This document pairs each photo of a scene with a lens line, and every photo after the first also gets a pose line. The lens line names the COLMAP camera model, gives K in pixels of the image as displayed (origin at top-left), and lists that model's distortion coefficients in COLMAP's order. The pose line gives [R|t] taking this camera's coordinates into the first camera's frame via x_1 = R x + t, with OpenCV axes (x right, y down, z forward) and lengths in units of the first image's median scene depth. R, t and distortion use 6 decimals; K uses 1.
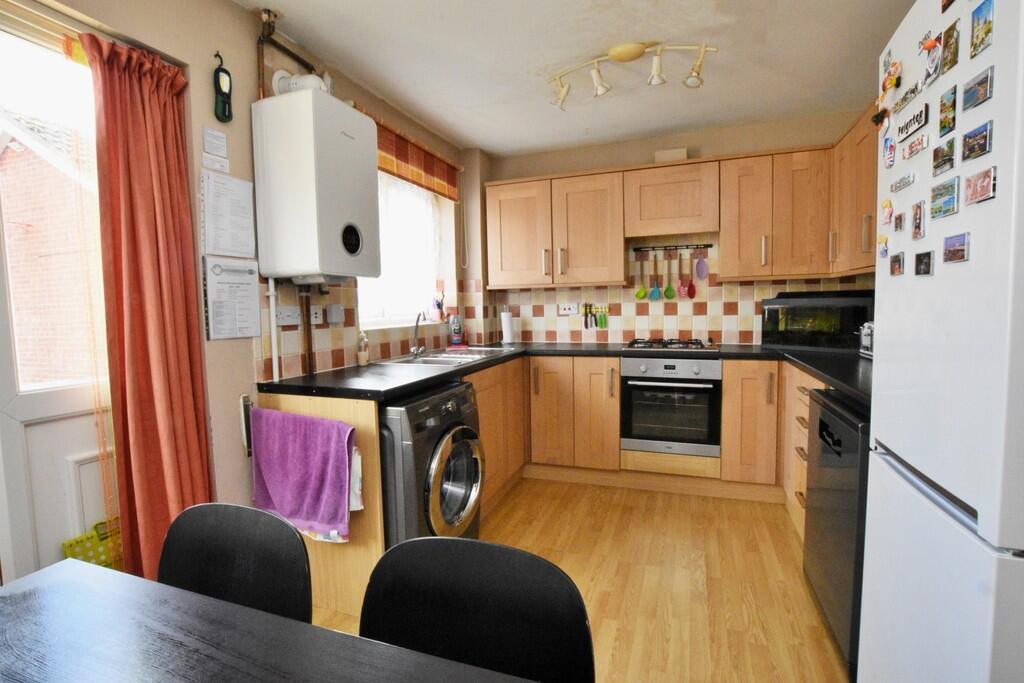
lens RADIAL K [[462.8, 0, 517.2], [0, 462.8, 337.6], [0, 0, 1]] dist [-0.028535, 0.002473]
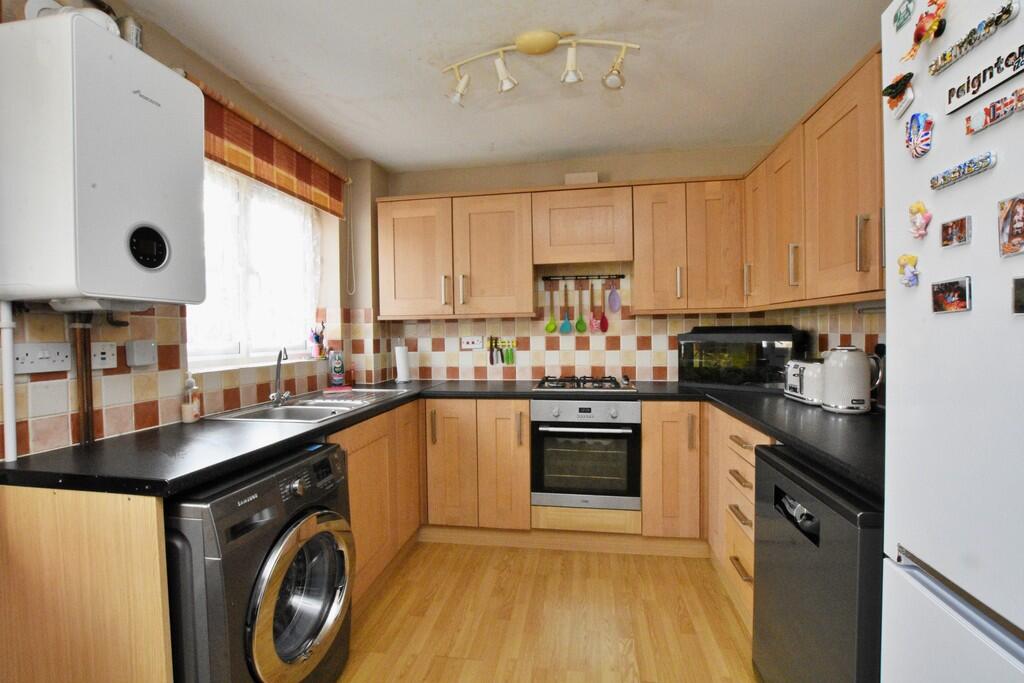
lens RADIAL K [[462.8, 0, 514.1], [0, 462.8, 342.2], [0, 0, 1]] dist [-0.028535, 0.002473]
pose [[0.981629, 0.003094, 0.190775, 0.029330], [0.007328, 0.998520, -0.053896, -0.020745], [-0.190660, 0.054303, 0.980153, 0.159009]]
